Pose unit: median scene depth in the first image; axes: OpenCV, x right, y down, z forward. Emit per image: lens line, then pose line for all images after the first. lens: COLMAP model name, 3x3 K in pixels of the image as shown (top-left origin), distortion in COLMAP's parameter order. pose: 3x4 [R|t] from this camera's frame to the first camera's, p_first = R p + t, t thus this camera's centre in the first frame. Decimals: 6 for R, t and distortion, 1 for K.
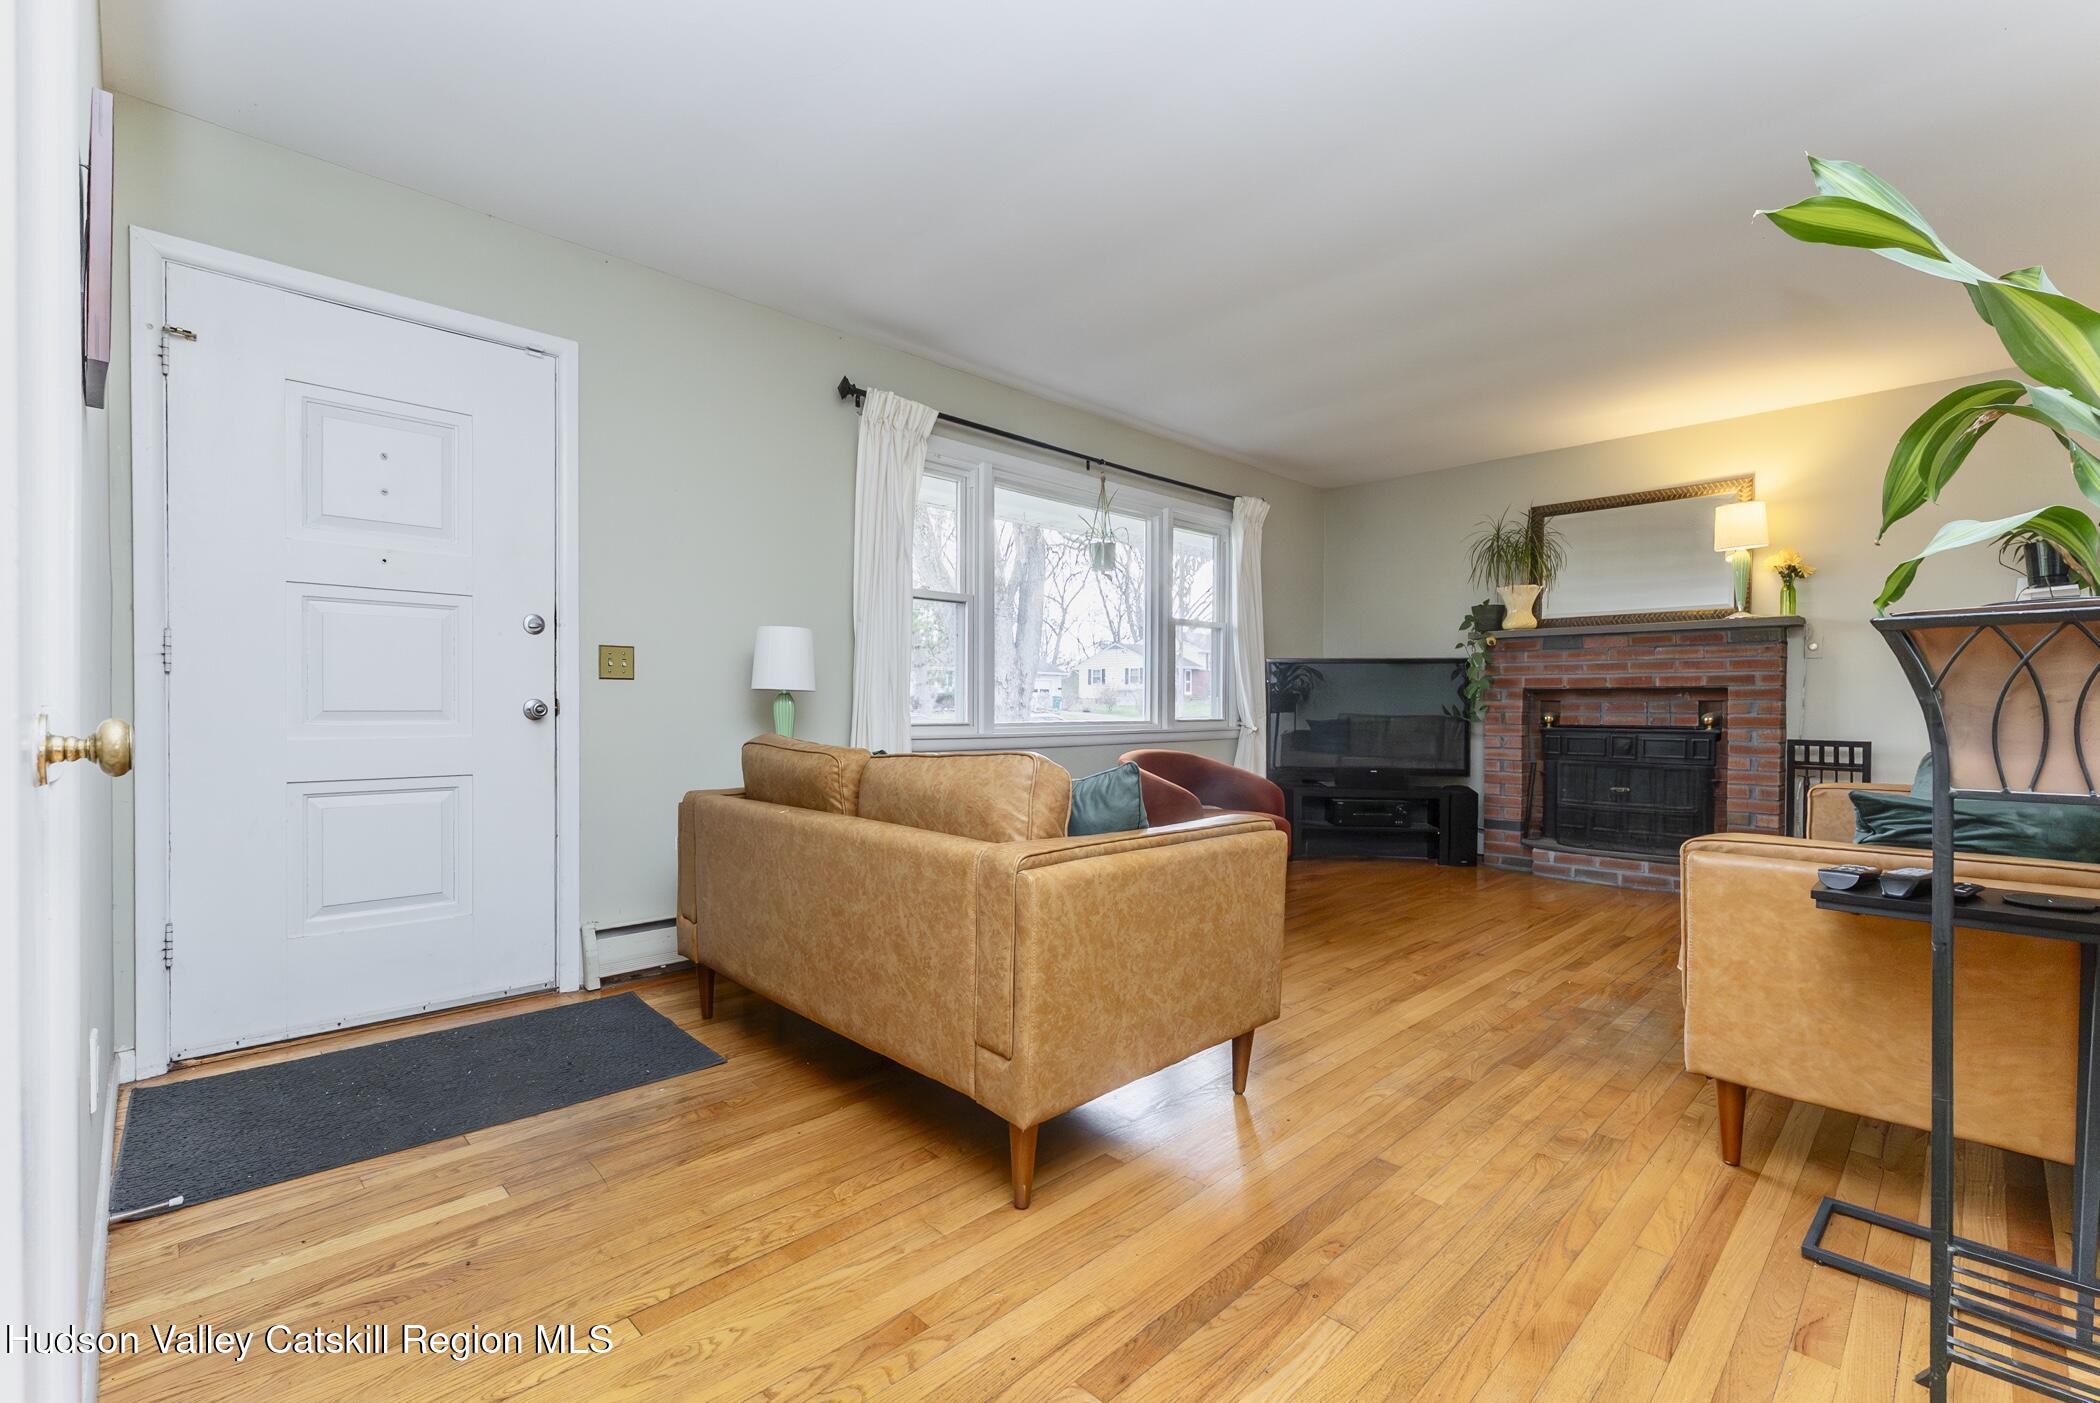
lens RADIAL K [[873.8, 0, 1018.5], [0, 873.8, 691.4], [0, 0, 1]] dist [0.050732, -0.000018]
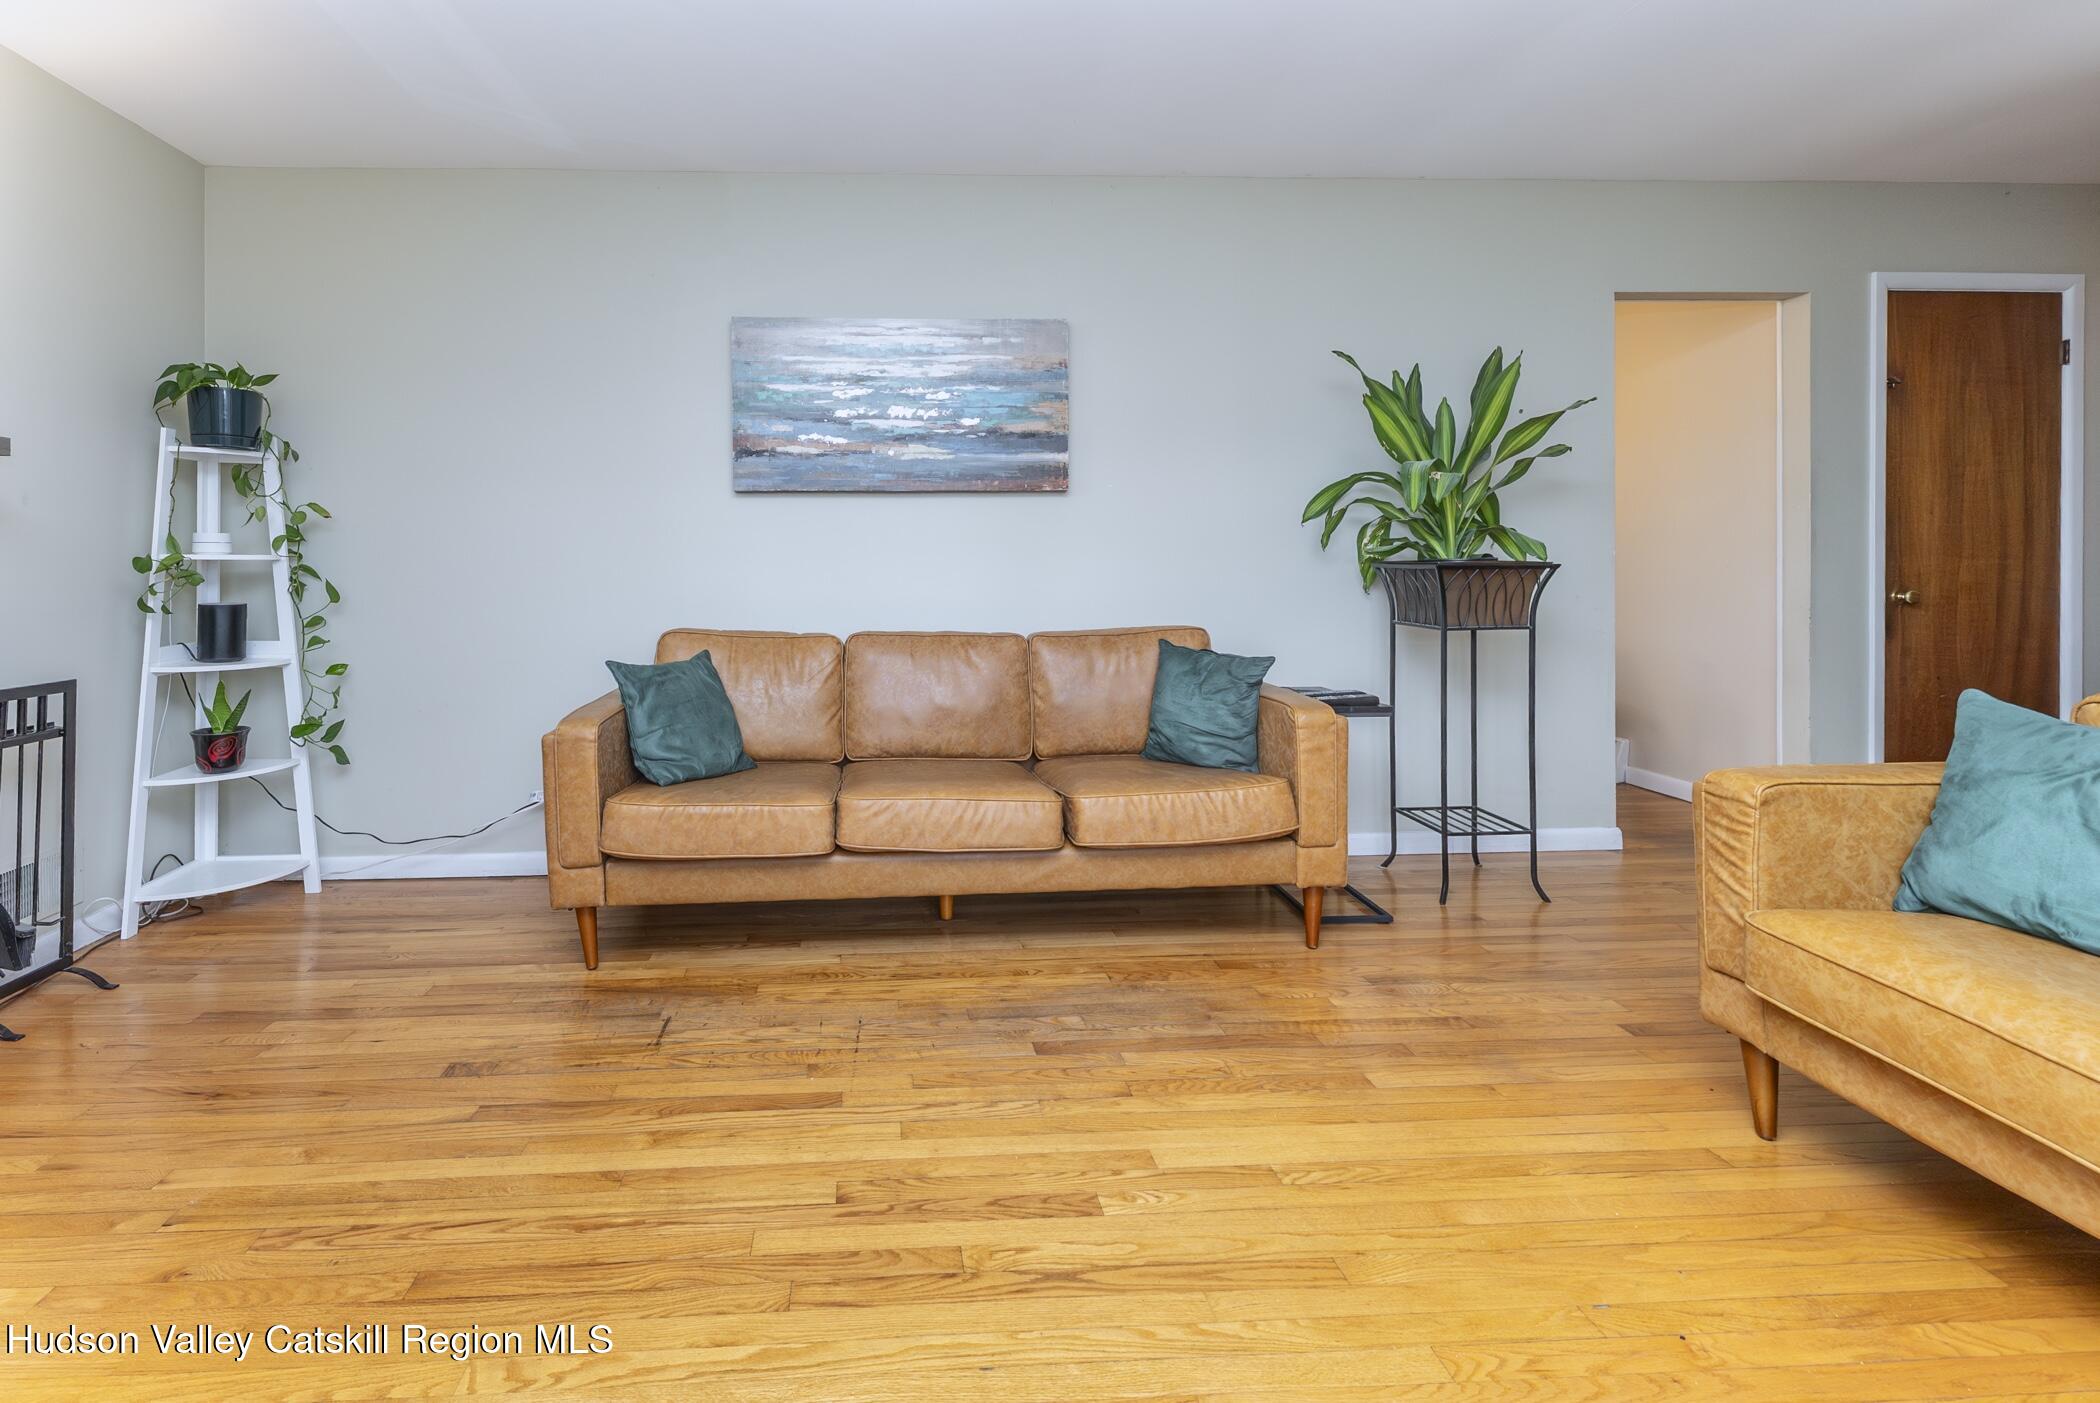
lens RADIAL K [[1047.0, 0, 796.5], [0, 1047.0, 580.8], [0, 0, 1]] dist [0.000001, 0.000014]
pose [[-0.761772, -0.009693, 0.647773, 0.148639], [0.000688, 0.999875, 0.015770, -0.013875], [-0.647845, 0.012458, -0.761670, 1.023778]]
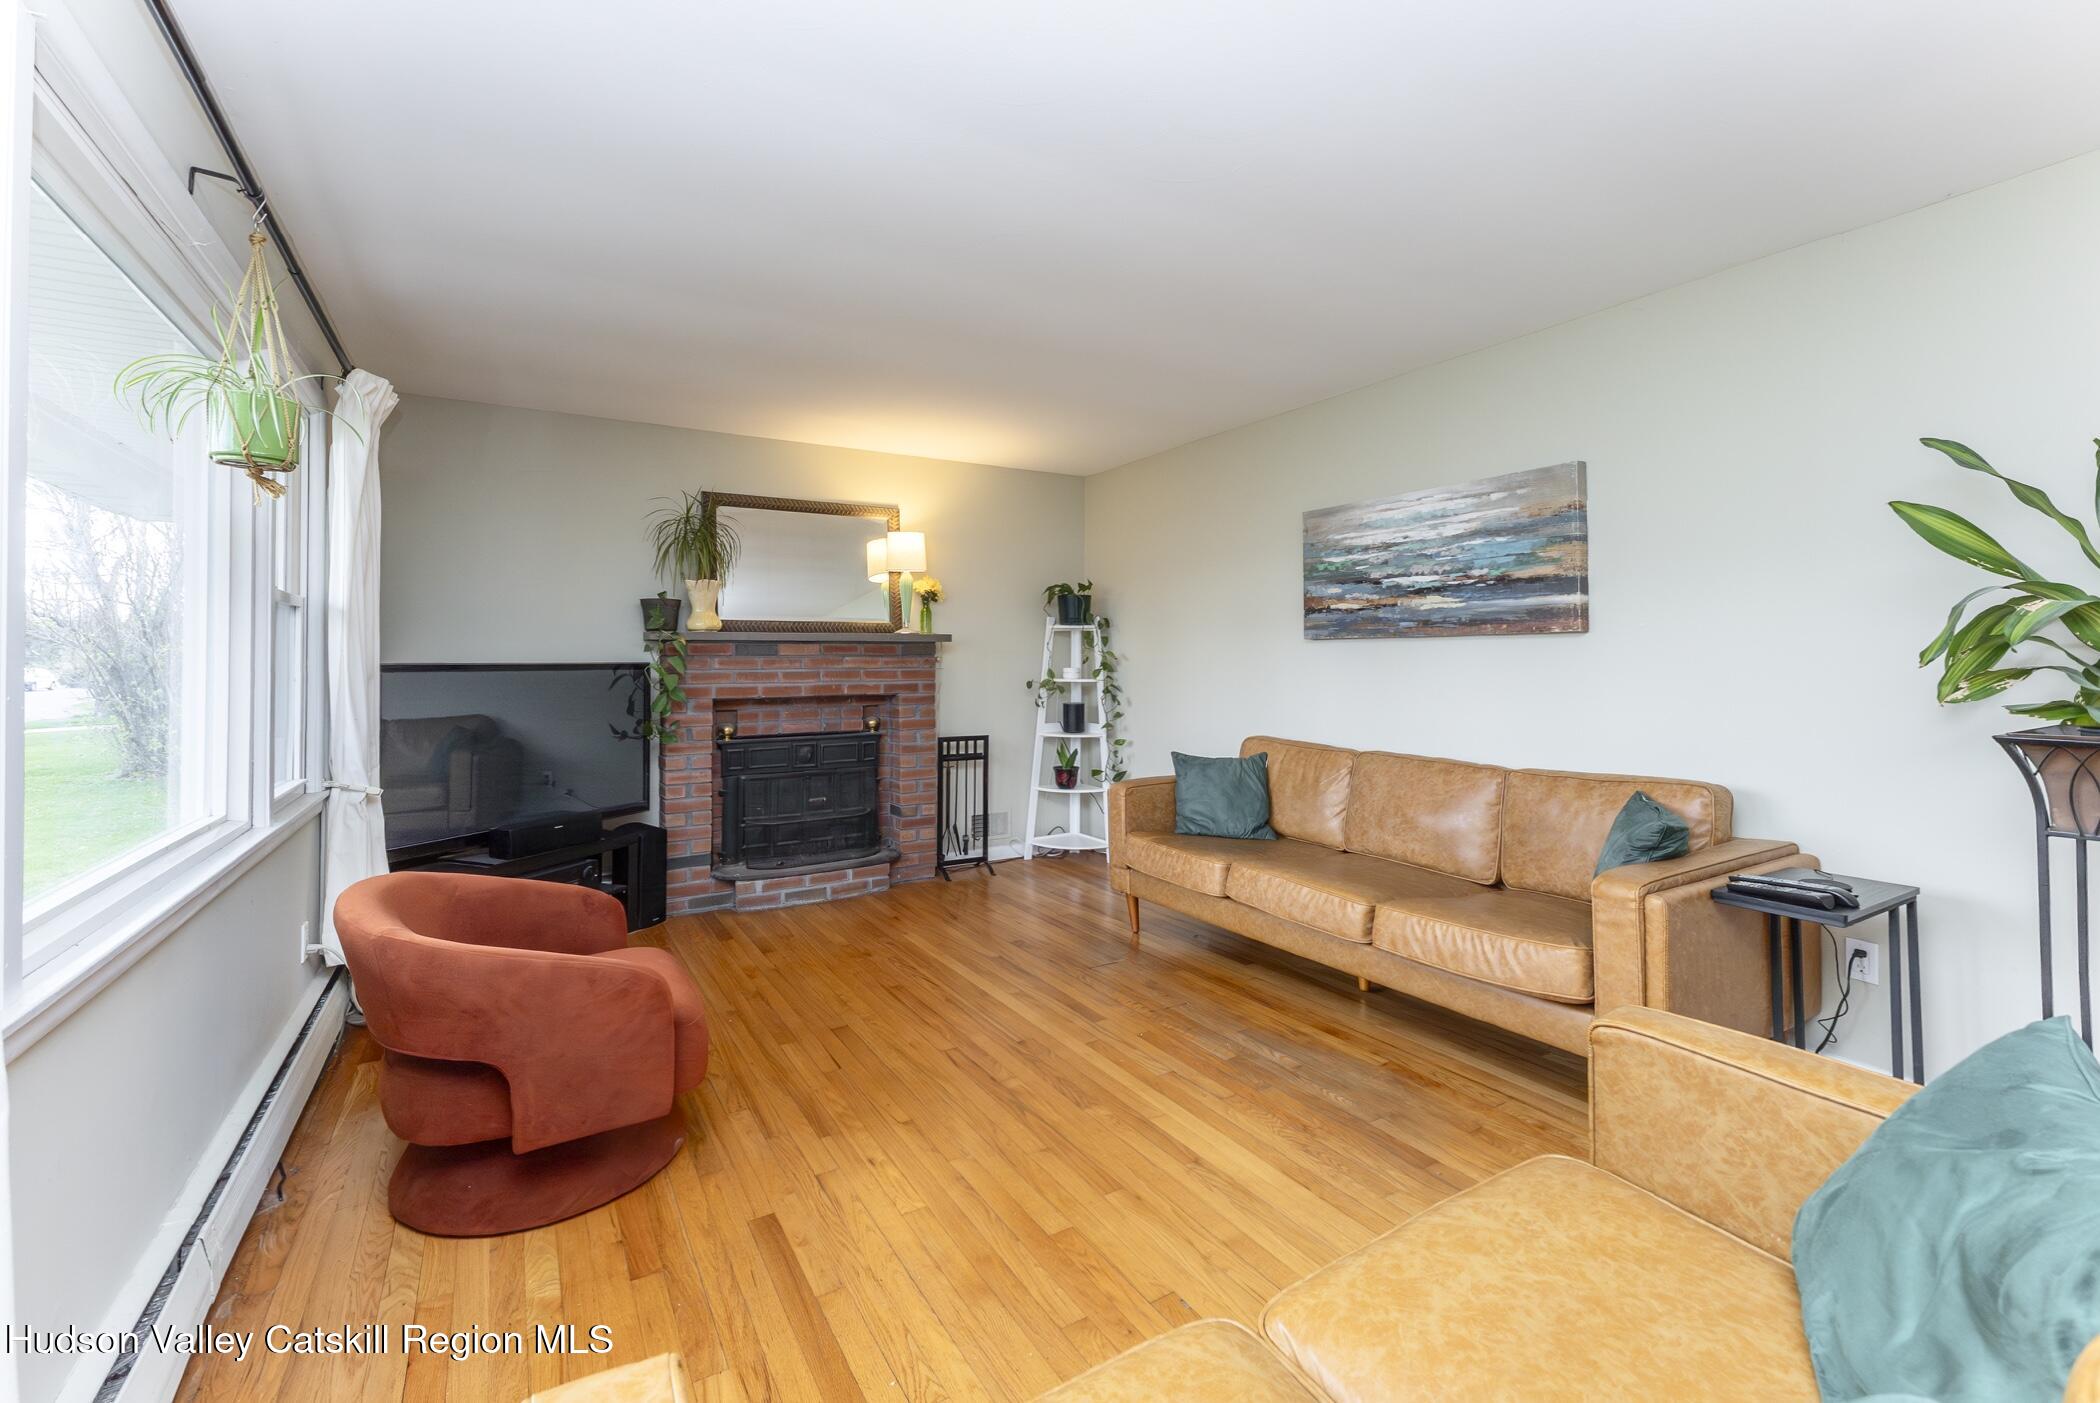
lens RADIAL K [[851.2, 0, 988.4], [0, 851.2, 649.7], [0, 0, 1]] dist [-0.000365, -0.000030]
pose [[0.237850, 0.002643, 0.971298, -0.195526], [0.005755, 0.999975, -0.004130, -0.051728], [-0.971285, 0.006572, 0.237828, 0.607546]]
